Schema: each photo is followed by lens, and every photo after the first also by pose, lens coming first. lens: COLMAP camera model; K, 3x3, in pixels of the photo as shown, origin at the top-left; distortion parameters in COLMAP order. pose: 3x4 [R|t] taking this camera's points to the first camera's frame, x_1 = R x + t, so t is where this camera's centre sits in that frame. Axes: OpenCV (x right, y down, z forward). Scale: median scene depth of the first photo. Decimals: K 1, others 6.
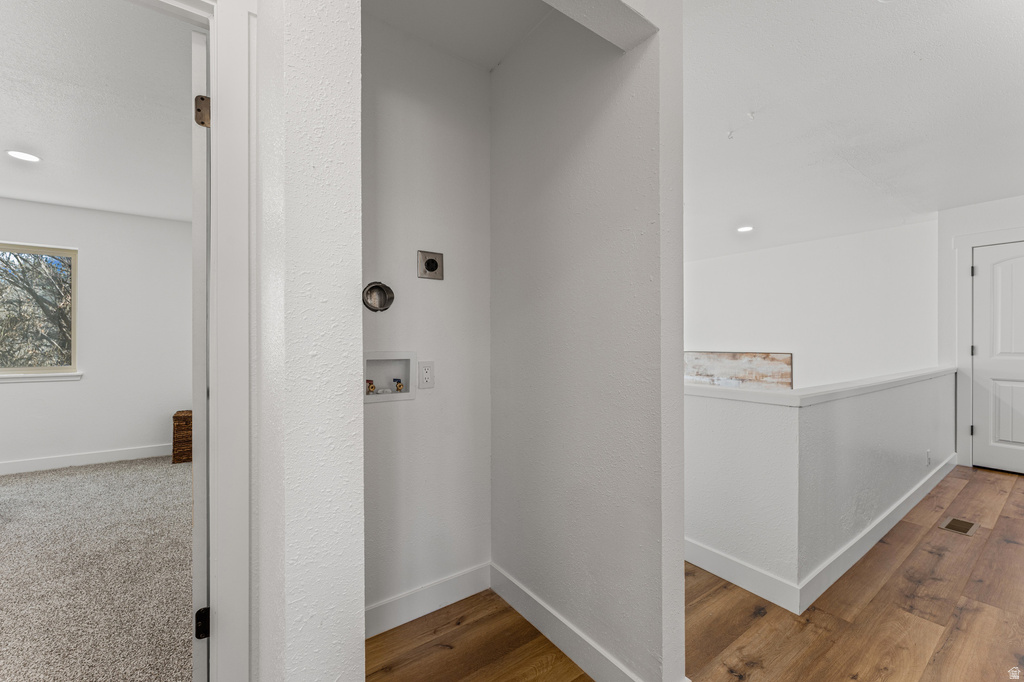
lens RADIAL K [[414.9, 0, 519.8], [0, 414.9, 340.5], [0, 0, 1]] dist [0.000529, -0.000275]
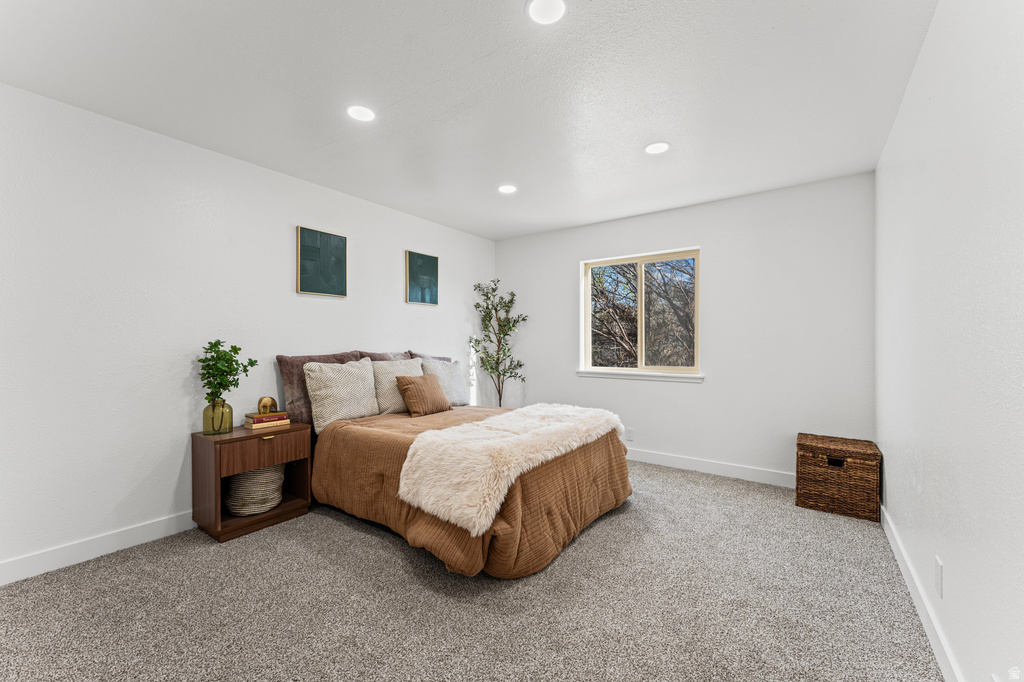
lens RADIAL K [[414.9, 0, 510.0], [0, 414.9, 342.2], [0, 0, 1]] dist [0.000529, -0.000275]
pose [[0.321619, -0.003807, -0.946862, -0.215188], [0.004703, 0.999986, -0.002423, 0.002241], [0.946858, -0.003673, 0.321632, 0.199708]]
